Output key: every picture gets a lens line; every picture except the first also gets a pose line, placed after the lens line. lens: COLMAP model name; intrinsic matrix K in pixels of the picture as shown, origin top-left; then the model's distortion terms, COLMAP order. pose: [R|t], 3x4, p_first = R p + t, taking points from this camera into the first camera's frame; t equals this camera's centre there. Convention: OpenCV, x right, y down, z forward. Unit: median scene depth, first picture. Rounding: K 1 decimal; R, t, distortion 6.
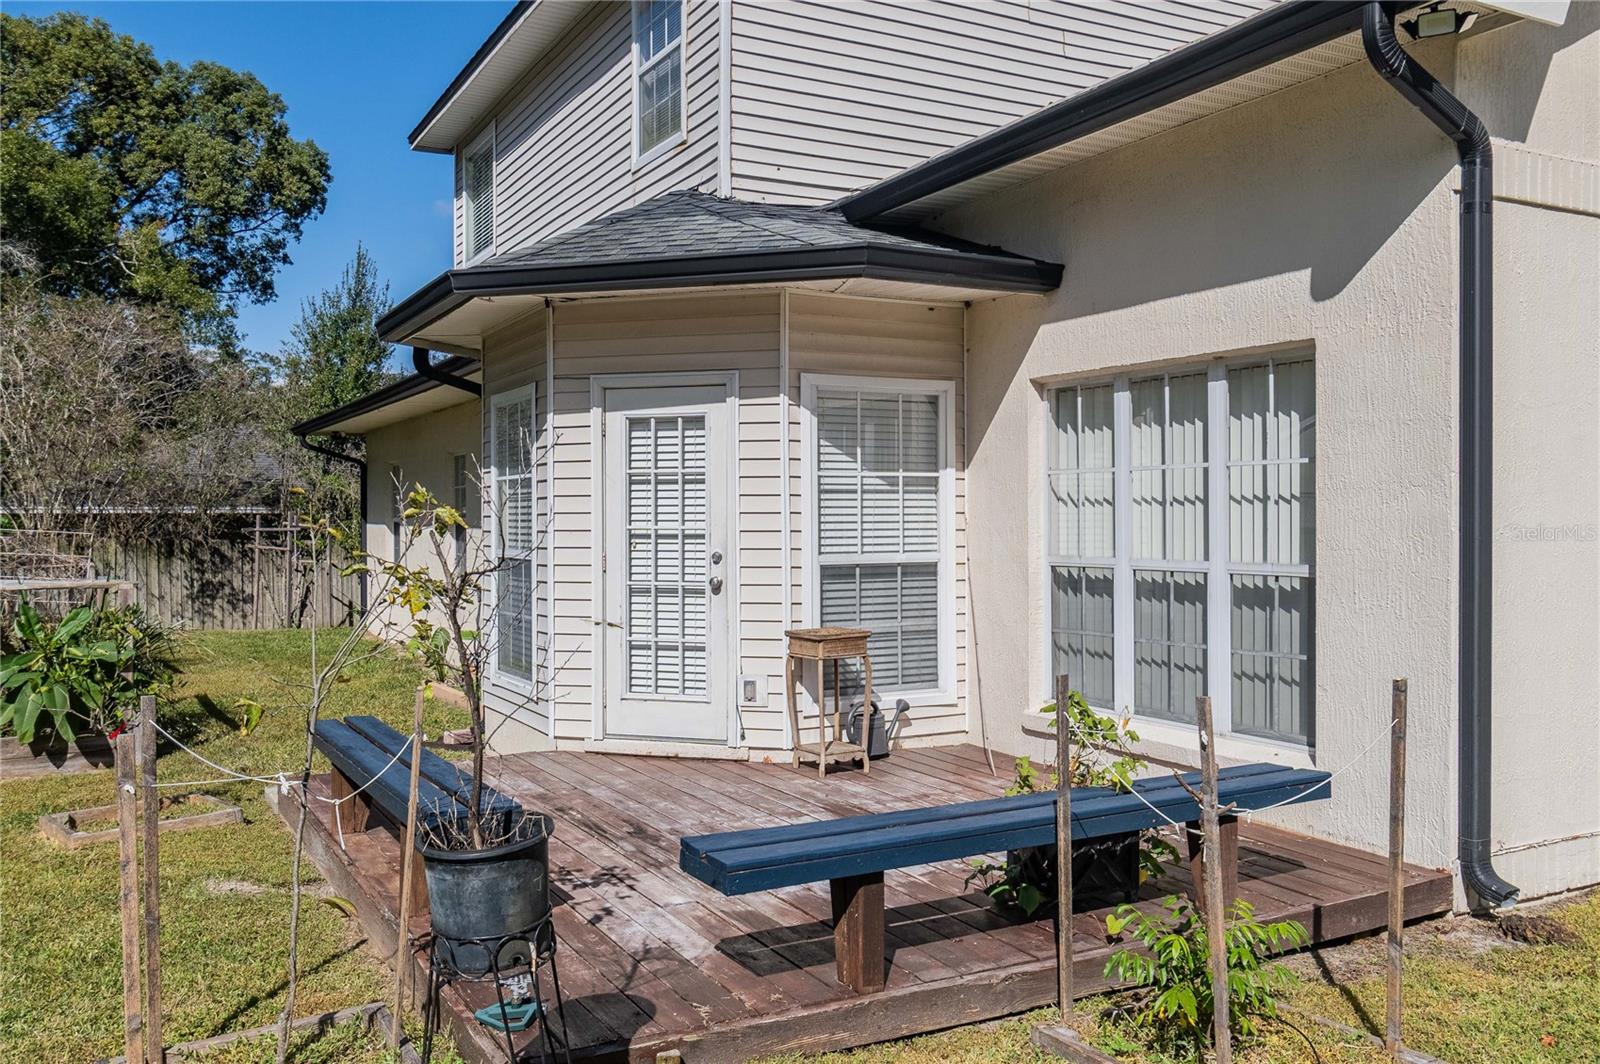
lens RADIAL K [[1347.5, 0, 826.7], [0, 1347.5, 532.5], [0, 0, 1]] dist [0.008056, -0.030047]
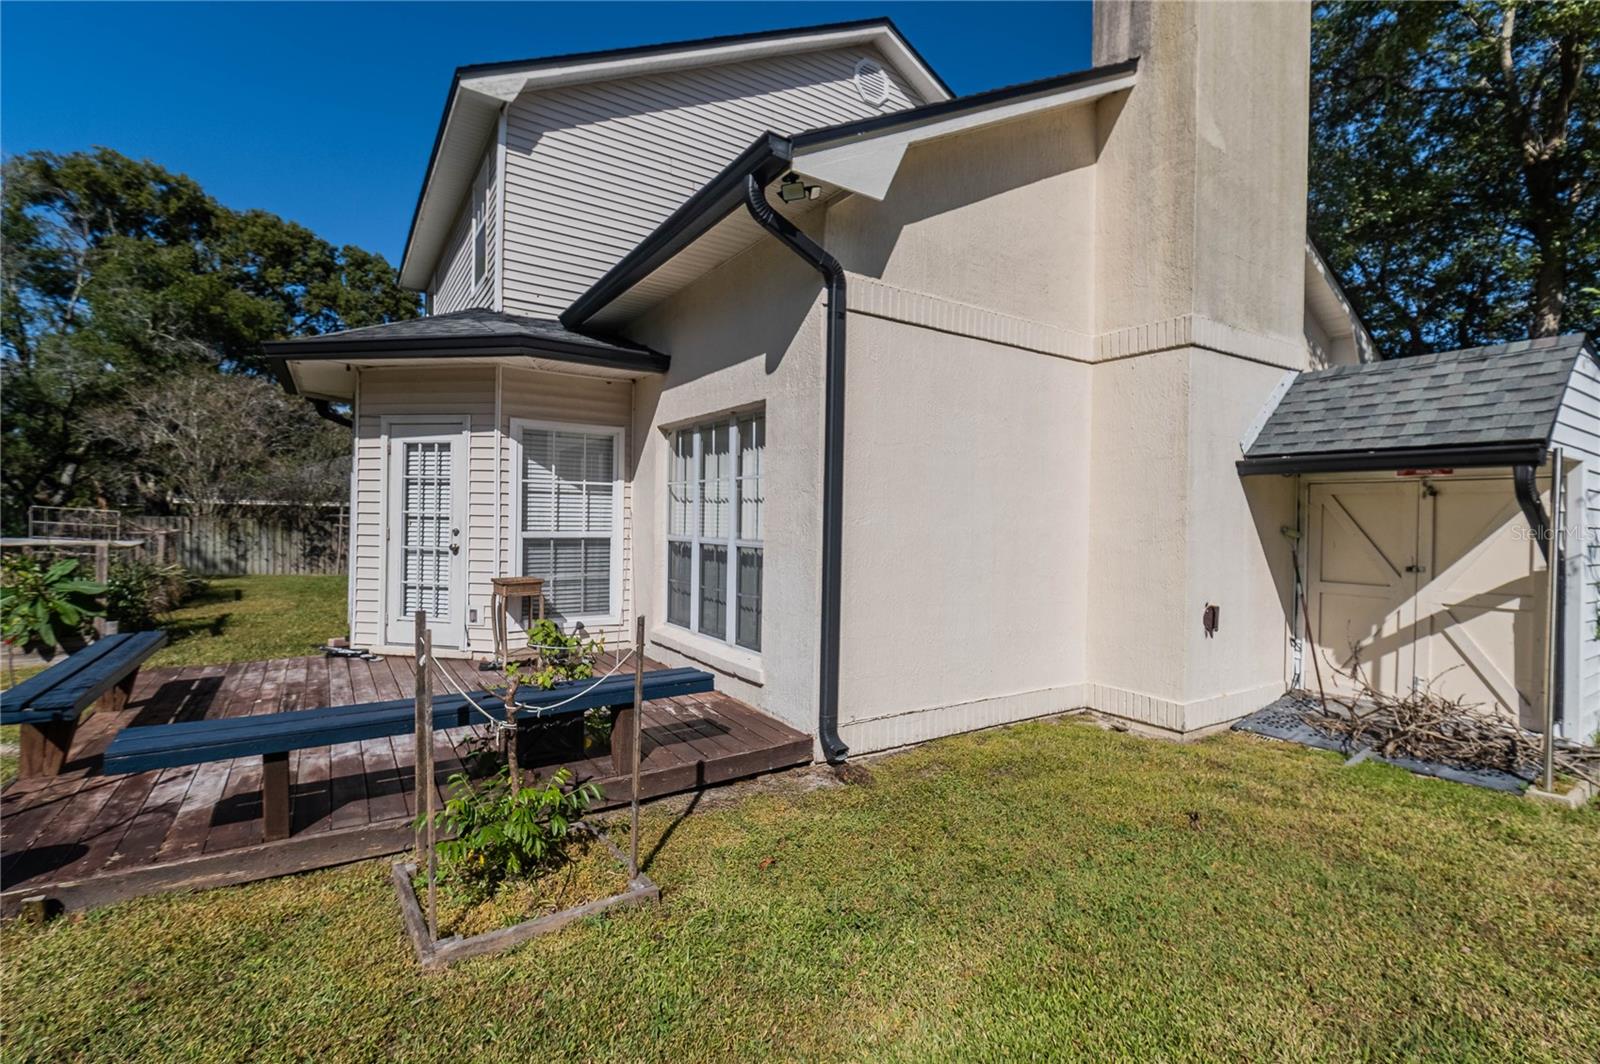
lens RADIAL K [[720.8, 0, 824.0], [0, 720.8, 523.5], [0, 0, 1]] dist [0.002290, -0.004278]
pose [[0.994986, 0.019878, 0.098017, 0.269251], [-0.019292, 0.999790, -0.006929, 0.006380], [-0.098134, 0.005004, 0.995161, 0.110833]]
